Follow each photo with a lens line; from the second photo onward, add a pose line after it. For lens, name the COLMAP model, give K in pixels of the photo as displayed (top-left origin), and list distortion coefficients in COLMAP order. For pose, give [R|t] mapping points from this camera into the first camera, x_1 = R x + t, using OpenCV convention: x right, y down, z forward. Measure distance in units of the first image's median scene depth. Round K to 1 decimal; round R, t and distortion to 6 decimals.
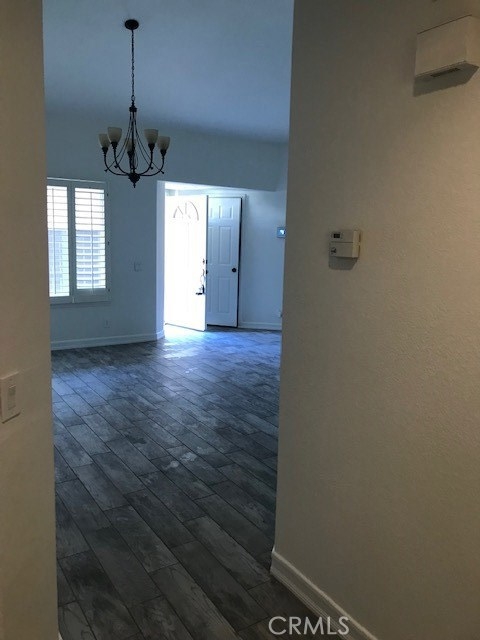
lens RADIAL K [[521.2, 0, 242.2], [0, 521.2, 315.7], [0, 0, 1]] dist [0.015393, -0.021347]
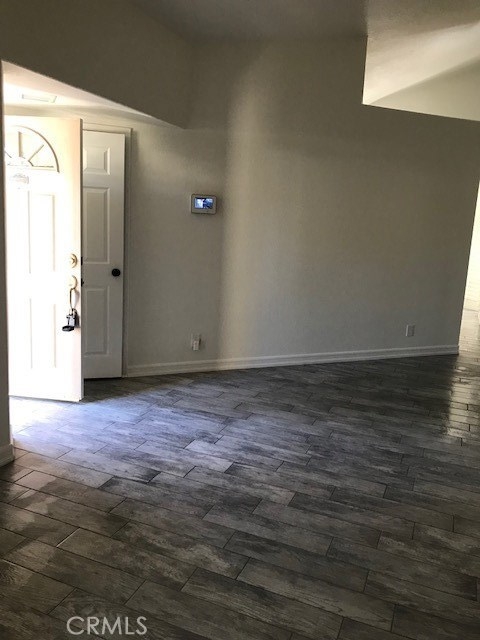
lens RADIAL K [[521.2, 0, 245.9], [0, 521.2, 314.3], [0, 0, 1]] dist [0.015393, -0.021347]
pose [[0.826834, -0.084939, 0.555996, -0.272274], [0.055013, 0.996004, 0.070348, -0.101511], [-0.559749, -0.027579, 0.828203, 0.654715]]
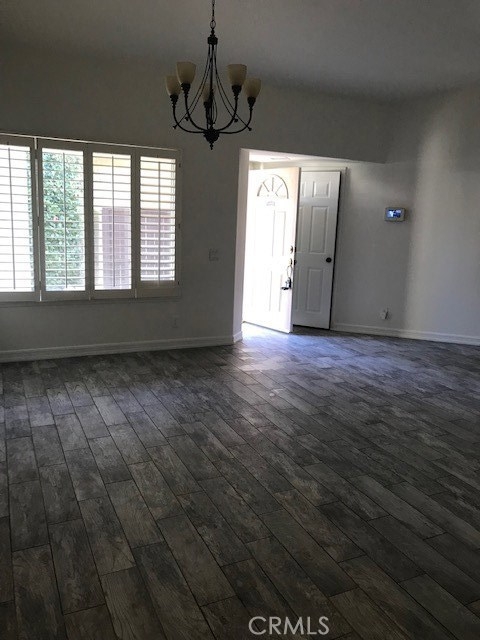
lens RADIAL K [[521.2, 0, 237.8], [0, 521.2, 319.6], [0, 0, 1]] dist [0.015393, -0.021347]
pose [[0.988224, 0.036687, -0.148554, -0.041644], [-0.031490, 0.998812, 0.037184, -0.027161], [0.149741, -0.032068, 0.988205, 0.218530]]
